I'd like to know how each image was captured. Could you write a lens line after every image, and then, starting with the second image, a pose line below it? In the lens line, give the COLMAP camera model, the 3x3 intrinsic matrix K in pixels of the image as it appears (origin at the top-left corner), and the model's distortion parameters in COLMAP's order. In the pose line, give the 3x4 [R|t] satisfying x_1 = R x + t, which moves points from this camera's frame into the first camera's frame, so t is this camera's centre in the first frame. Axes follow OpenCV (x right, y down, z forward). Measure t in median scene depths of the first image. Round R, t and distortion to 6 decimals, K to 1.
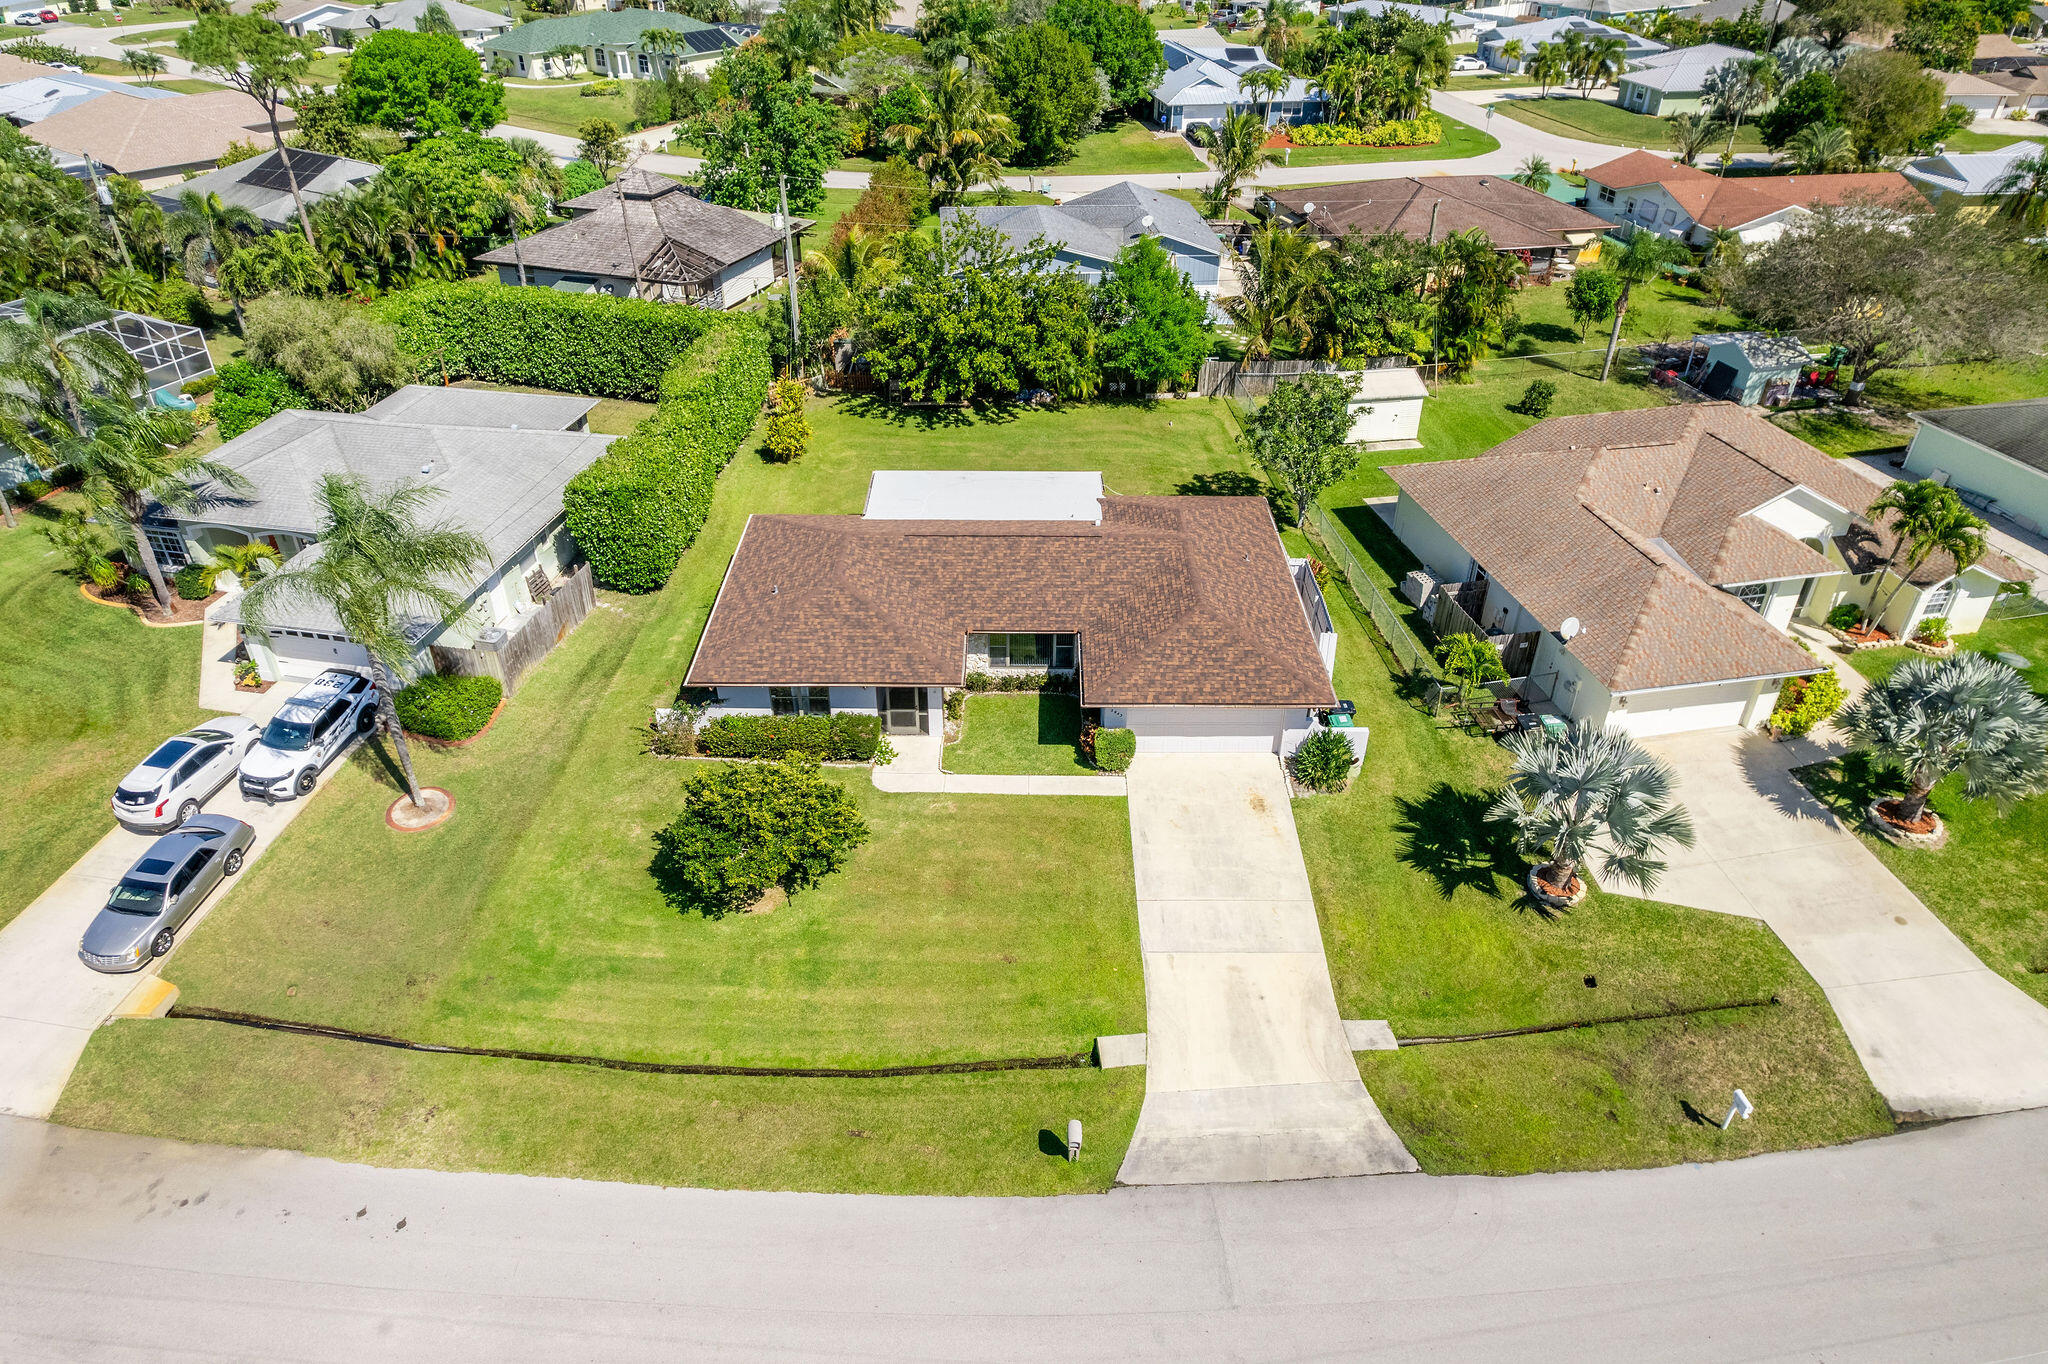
lens RADIAL K [[1321.8, 0, 1032.7], [0, 1321.8, 677.6], [0, 0, 1]] dist [-0.083460, 0.076754]
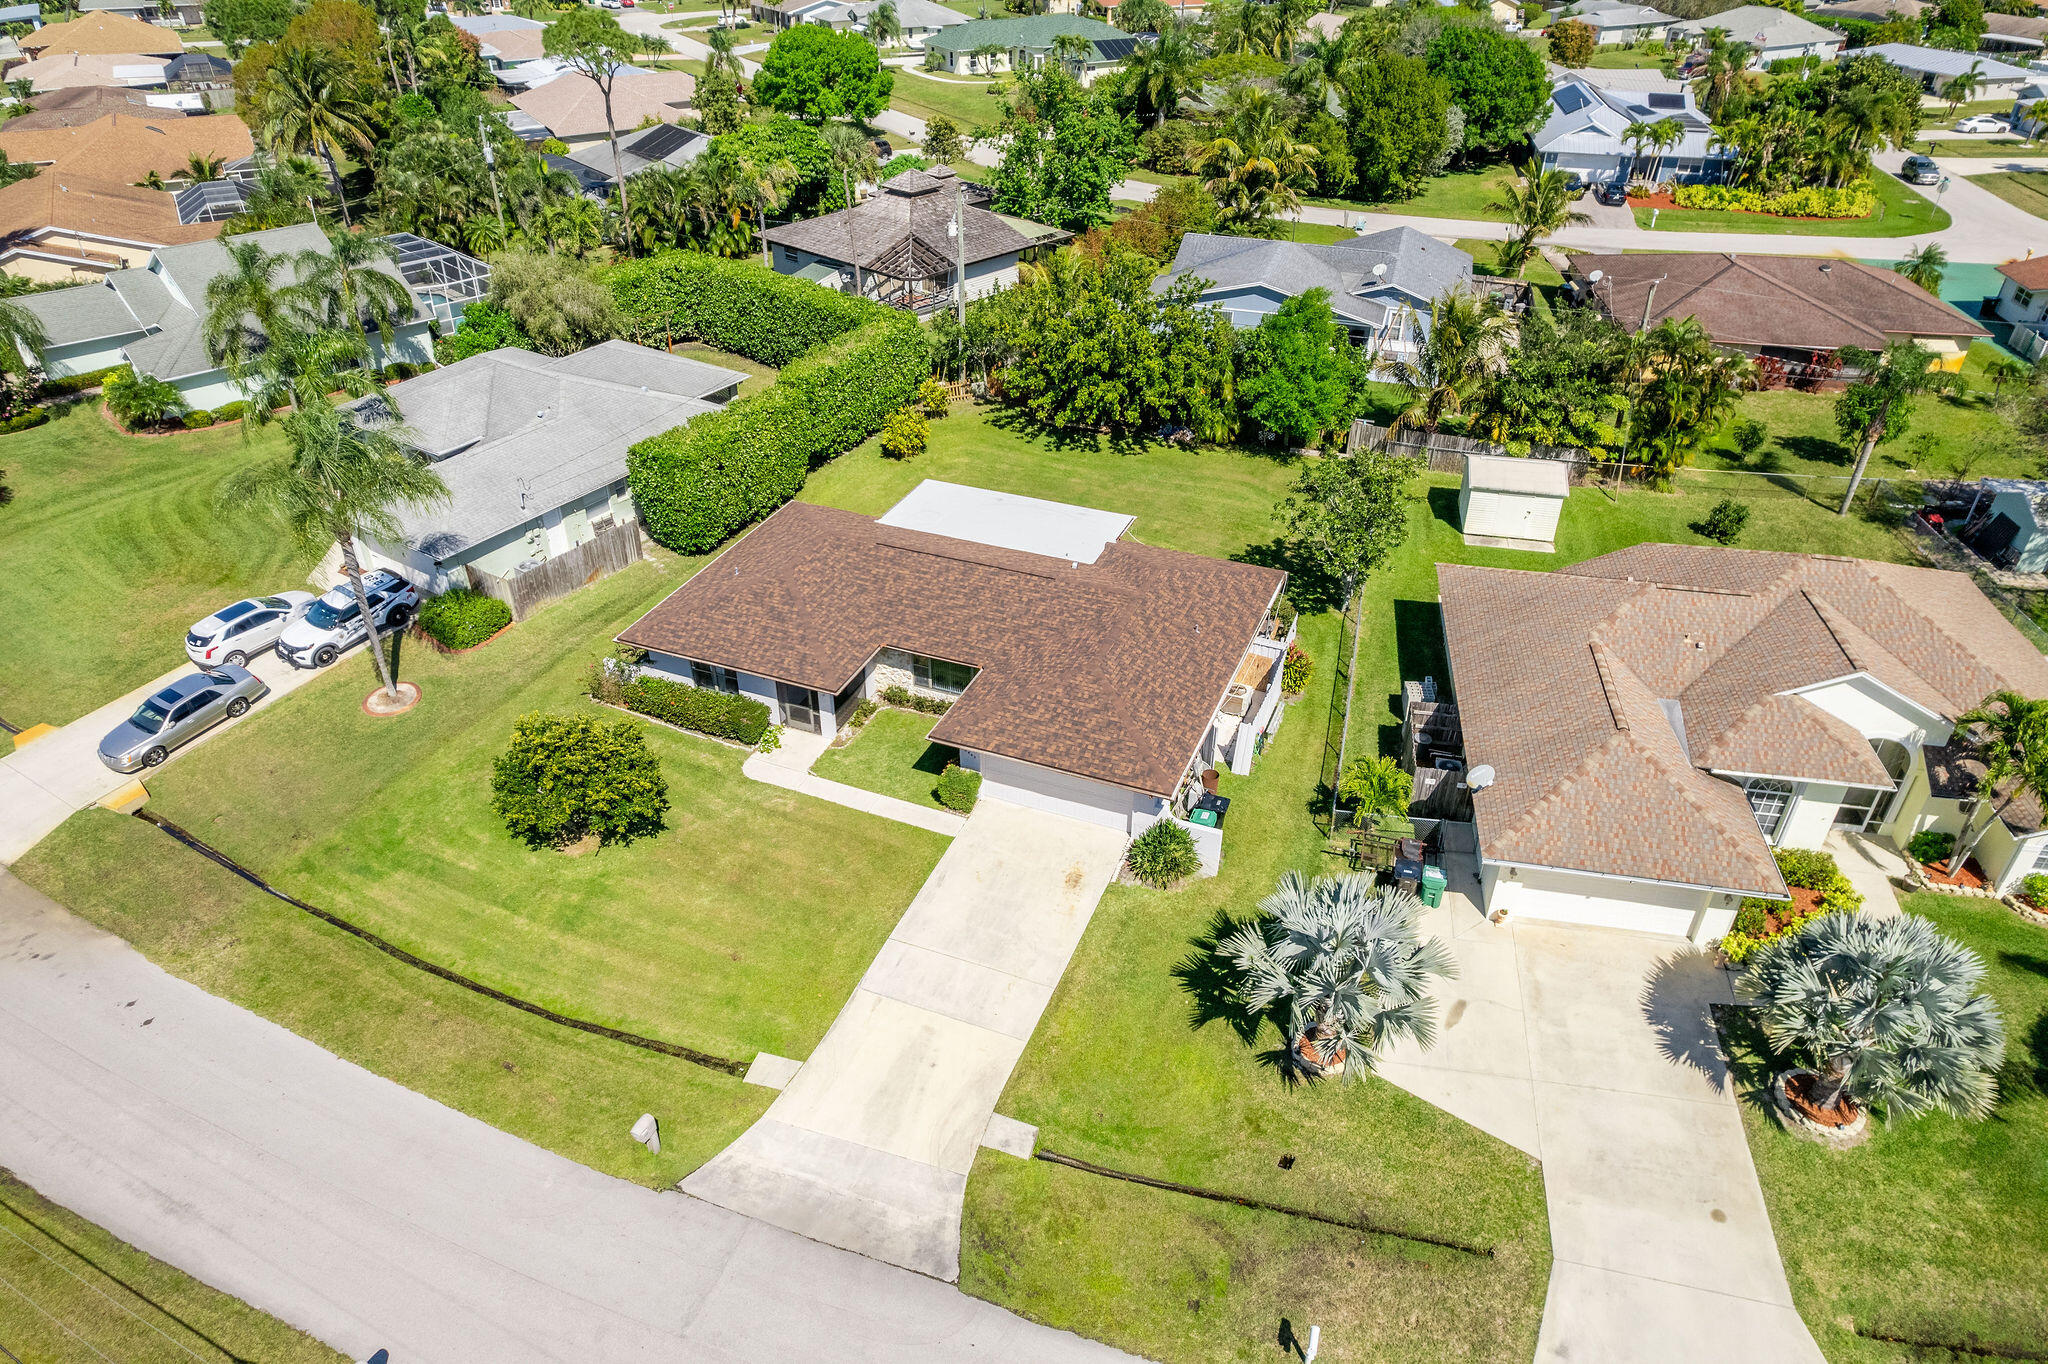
lens RADIAL K [[1321.8, 0, 1032.7], [0, 1321.8, 677.6], [0, 0, 1]] dist [-0.083460, 0.076754]
pose [[0.925715, 0.205617, -0.317448, 0.429475], [-0.207580, 0.977817, 0.028022, -0.069932], [0.316168, 0.039955, 0.947862, 0.077256]]
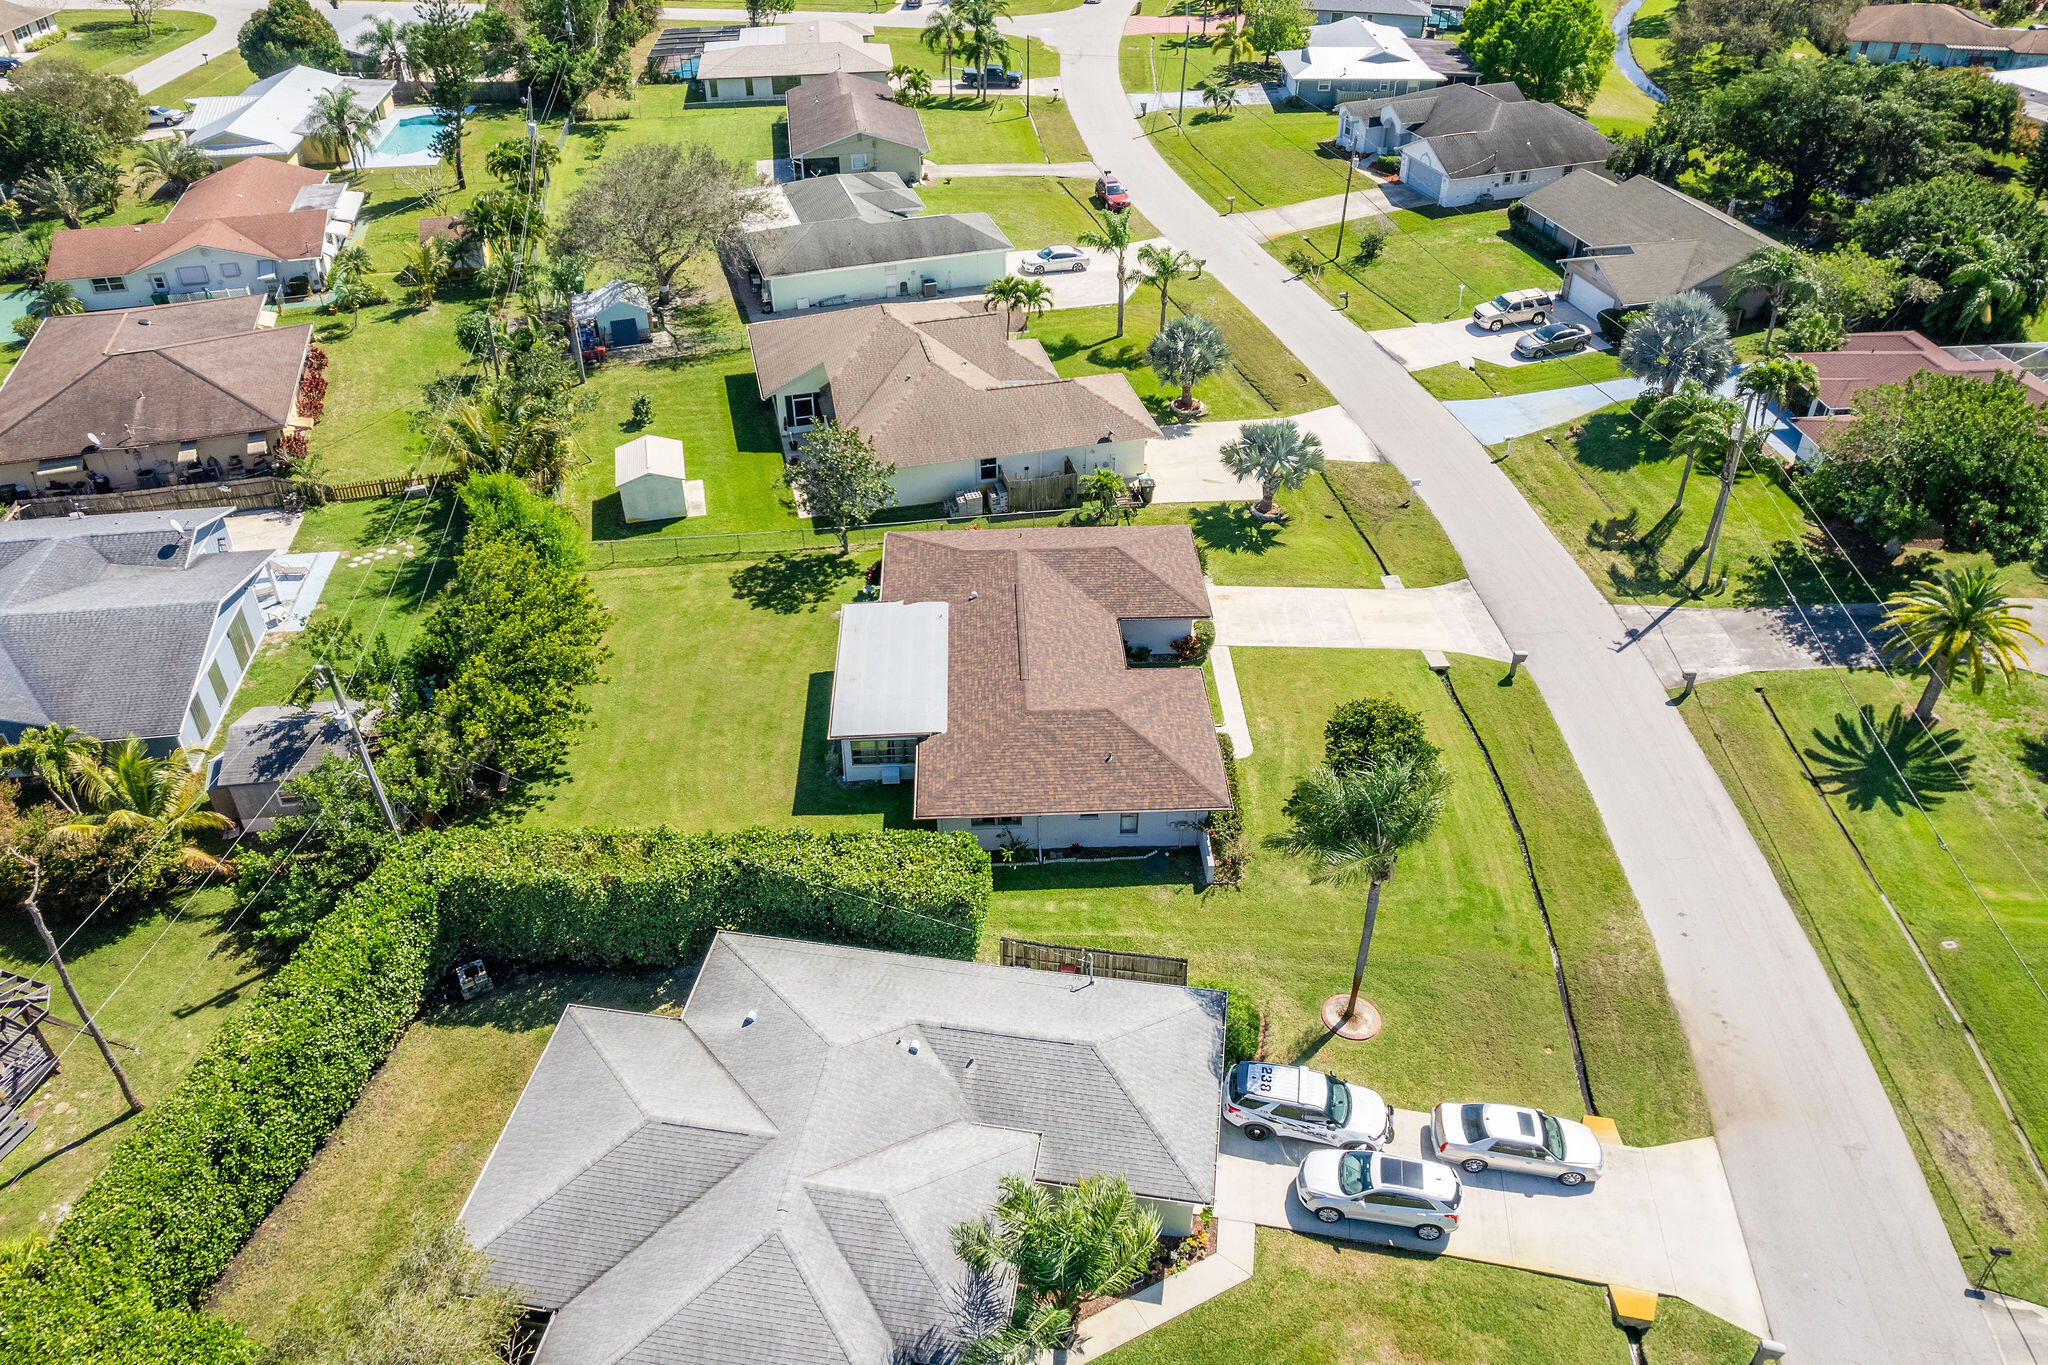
lens RADIAL K [[1482.0, 0, 1032.2], [0, 1482.0, 592.5], [0, 0, 1]] dist [-0.087504, 0.078689]
pose [[-0.038736, -0.568295, 0.821913, -1.299227], [0.550289, 0.674435, 0.492259, -0.924748], [-0.834075, 0.471358, 0.286601, 0.700205]]
